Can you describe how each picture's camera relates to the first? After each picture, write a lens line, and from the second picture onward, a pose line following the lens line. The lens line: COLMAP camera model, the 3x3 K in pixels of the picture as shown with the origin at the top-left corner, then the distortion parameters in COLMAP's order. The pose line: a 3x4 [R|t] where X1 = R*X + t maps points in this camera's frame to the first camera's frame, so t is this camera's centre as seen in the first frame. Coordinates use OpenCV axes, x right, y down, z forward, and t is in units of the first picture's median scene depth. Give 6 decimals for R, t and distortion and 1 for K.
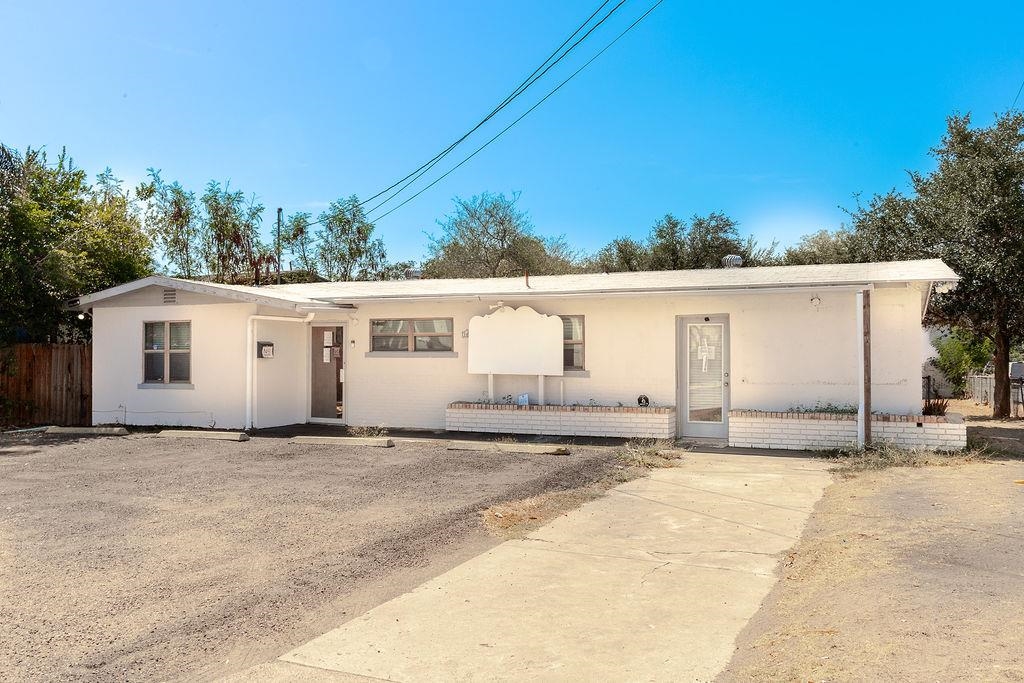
lens RADIAL K [[826.8, 0, 509.3], [0, 826.8, 338.7], [0, 0, 1]] dist [0.032636, -0.006160]
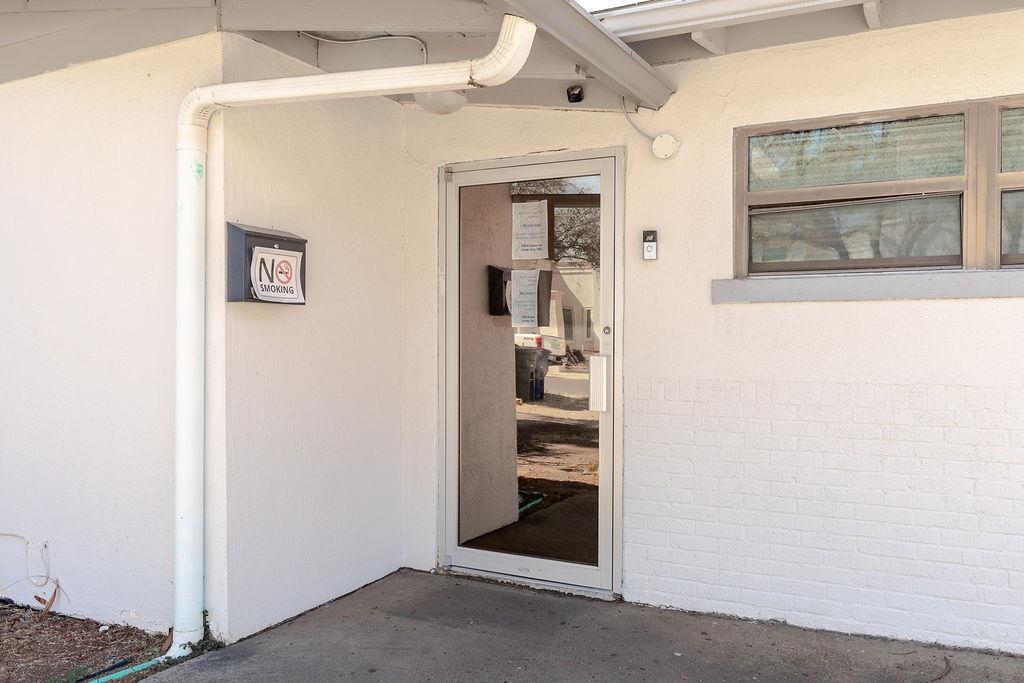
lens RADIAL K [[826.8, 0, 515.5], [0, 826.8, 344.5], [0, 0, 1]] dist [0.032636, -0.006160]
pose [[0.999161, -0.000822, -0.040940, -0.219815], [0.001816, 0.999704, 0.024261, 0.028362], [0.040908, -0.024315, 0.998867, 0.781181]]
